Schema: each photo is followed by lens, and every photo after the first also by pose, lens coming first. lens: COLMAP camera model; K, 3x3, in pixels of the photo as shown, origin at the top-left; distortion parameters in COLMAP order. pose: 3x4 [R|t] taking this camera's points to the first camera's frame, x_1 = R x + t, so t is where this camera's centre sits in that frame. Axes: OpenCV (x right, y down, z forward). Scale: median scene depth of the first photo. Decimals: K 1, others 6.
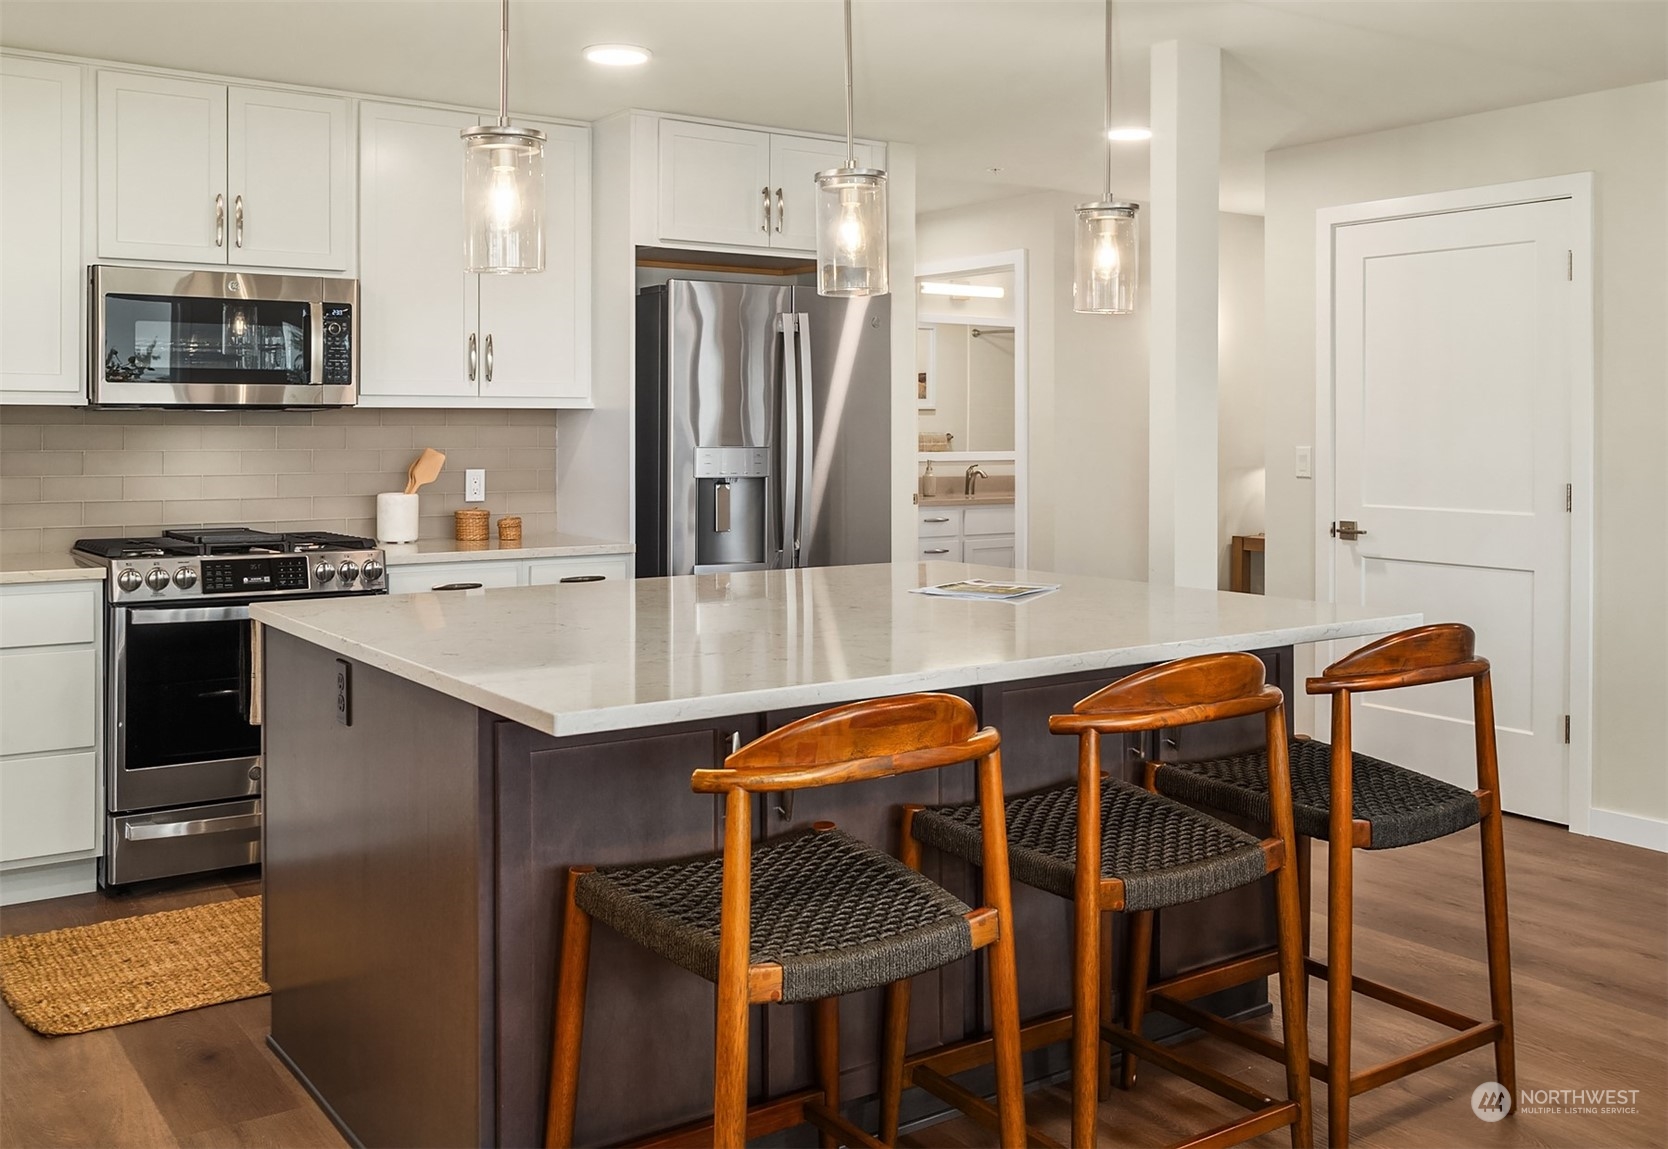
lens RADIAL K [[1545.6, 0, 893.1], [0, 1545.6, 430.2], [0, 0, 1]] dist [-0.007372, 0.000000]
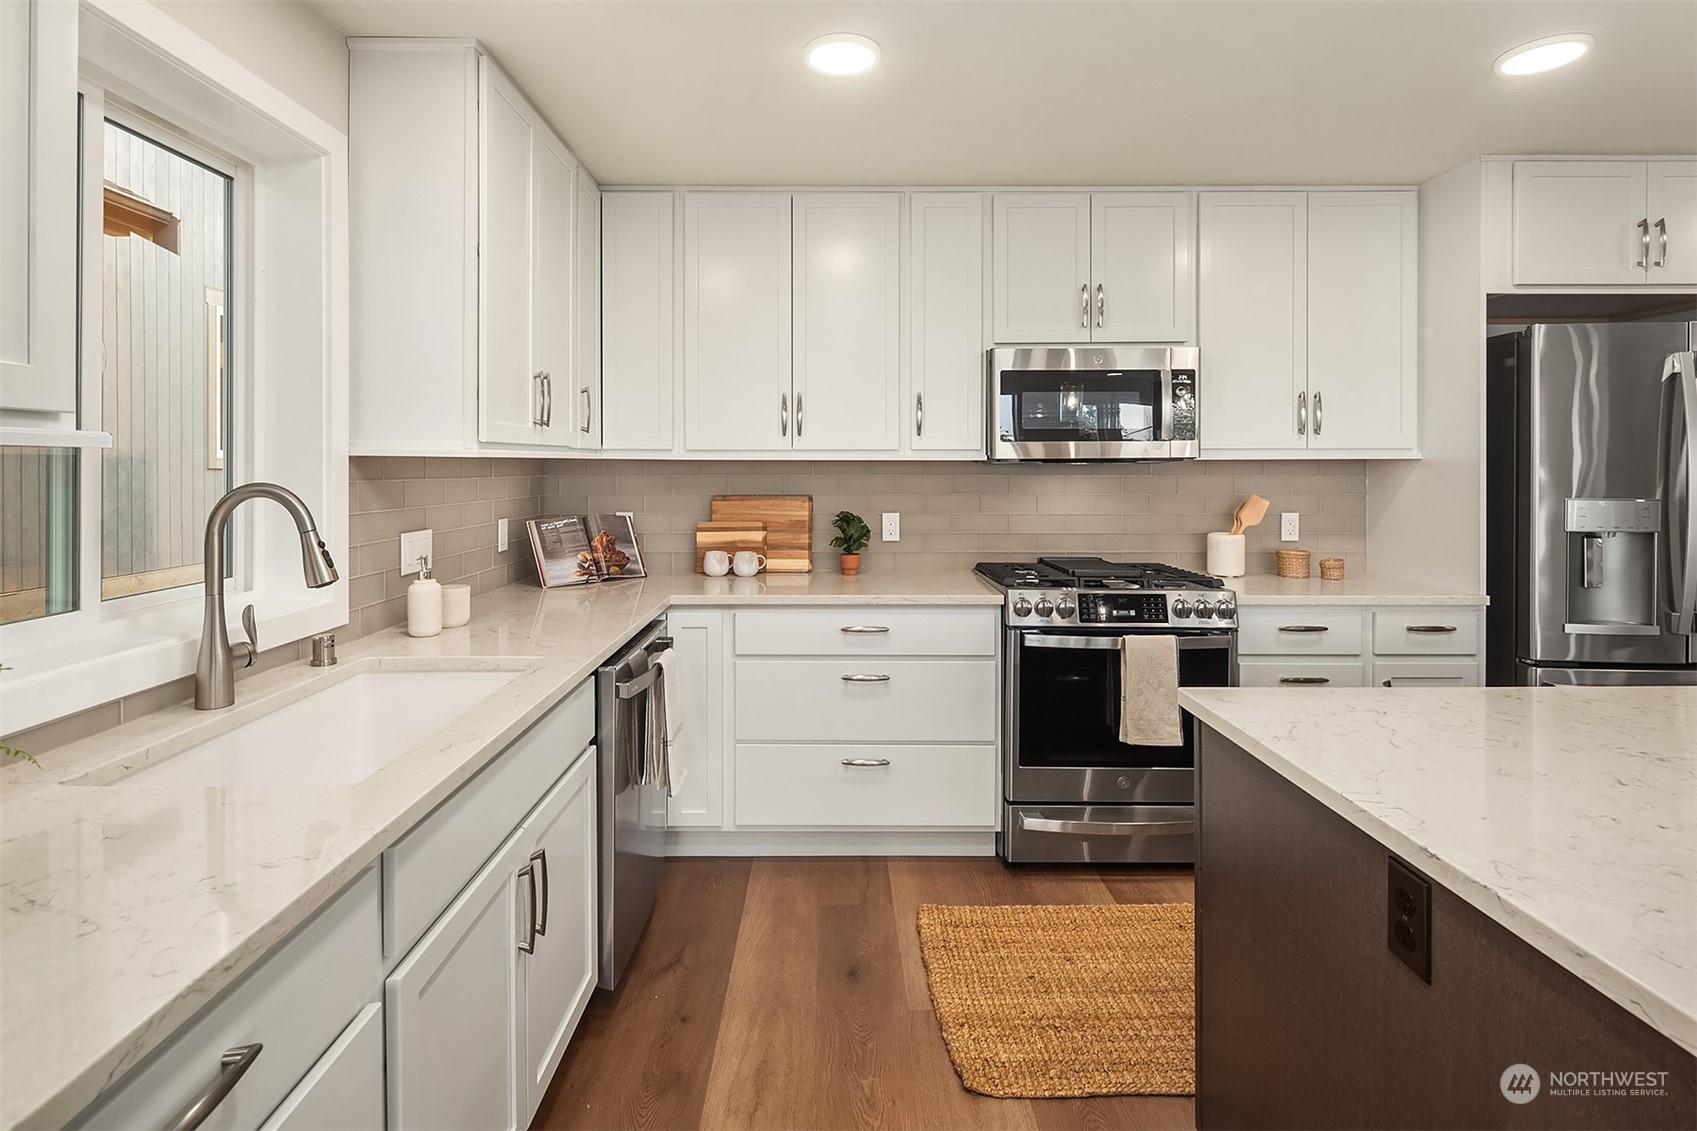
lens RADIAL K [[820.4, 0, 825.4], [0, 820.4, 468.0], [0, 0, 1]] dist [-0.015598, -0.000669]
pose [[0.801544, -0.001593, -0.597934, -0.214730], [0.001119, 0.999999, -0.001166, -0.008781], [0.597935, 0.000265, 0.801545, 0.362370]]
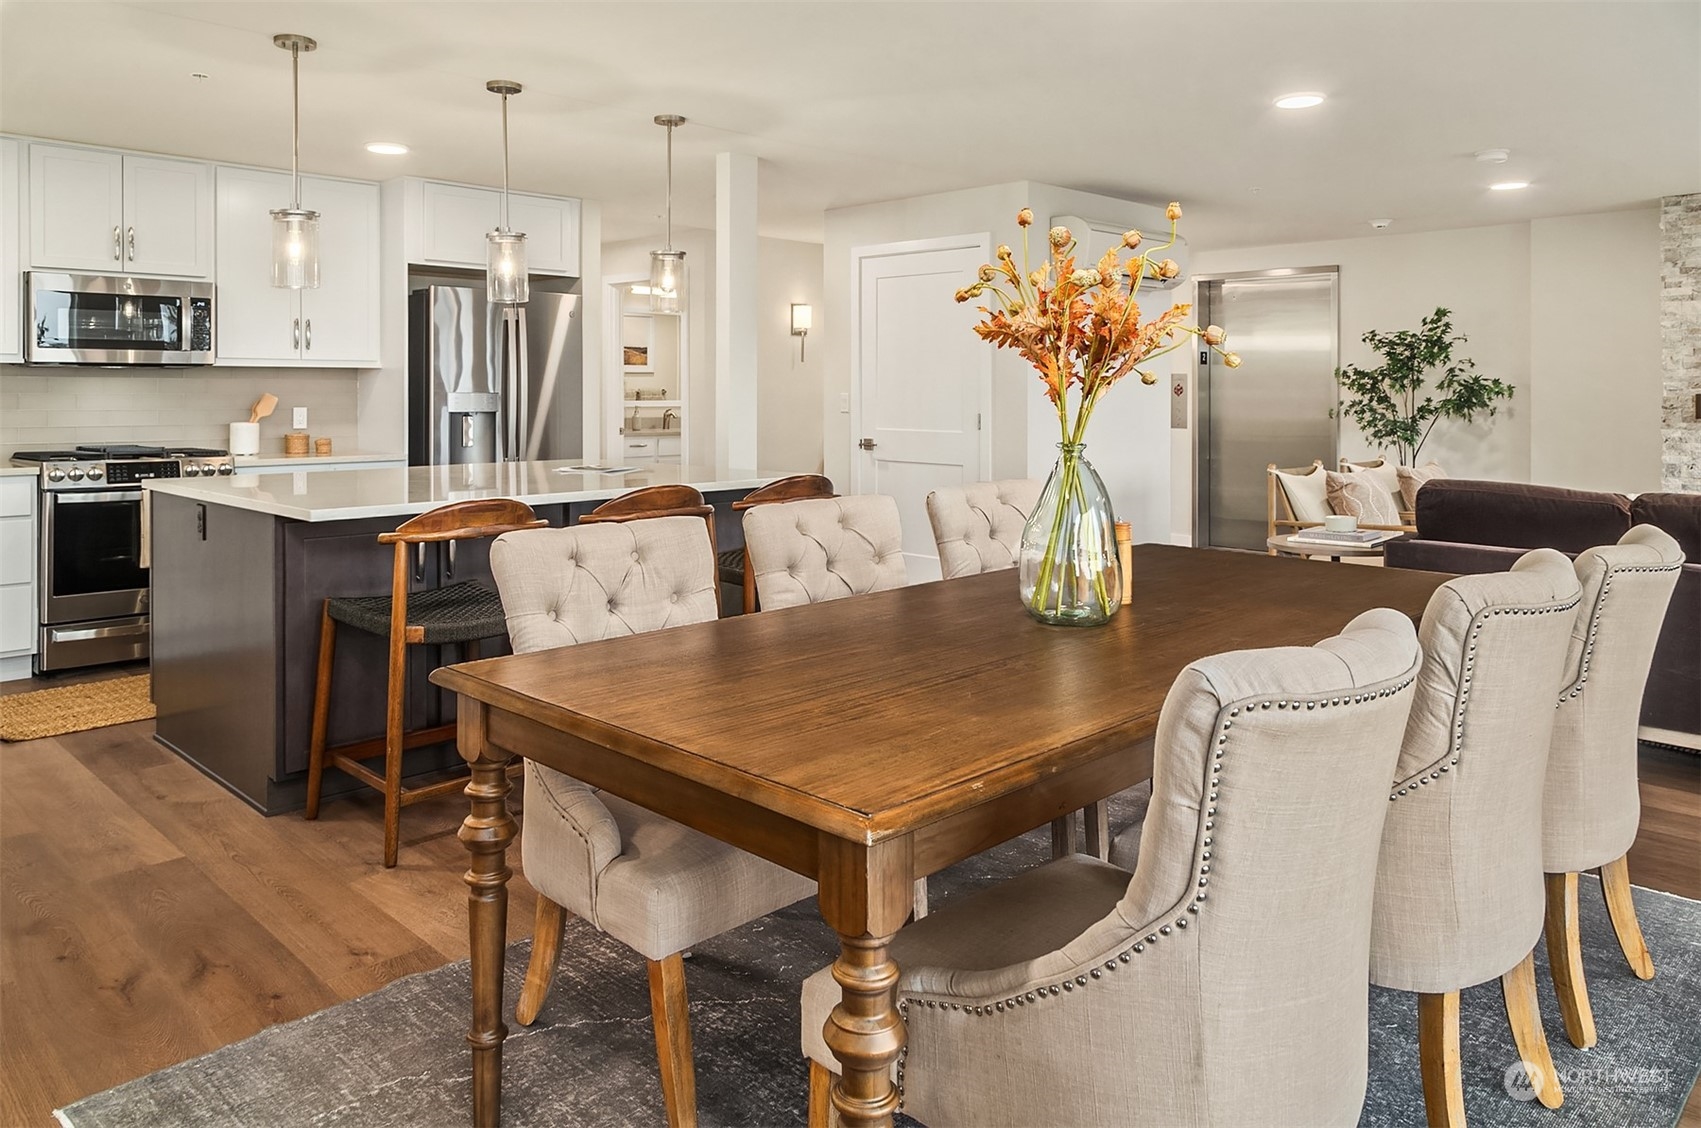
lens RADIAL K [[1184.8, 0, 871.1], [0, 1184.8, 400.9], [0, 0, 1]] dist [0.010449, -0.009676]
pose [[0.986717, 0.000194, 0.162446, 0.109689], [-0.001339, 0.999975, 0.006936, 0.011613], [-0.162441, -0.007061, 0.986693, -0.284183]]
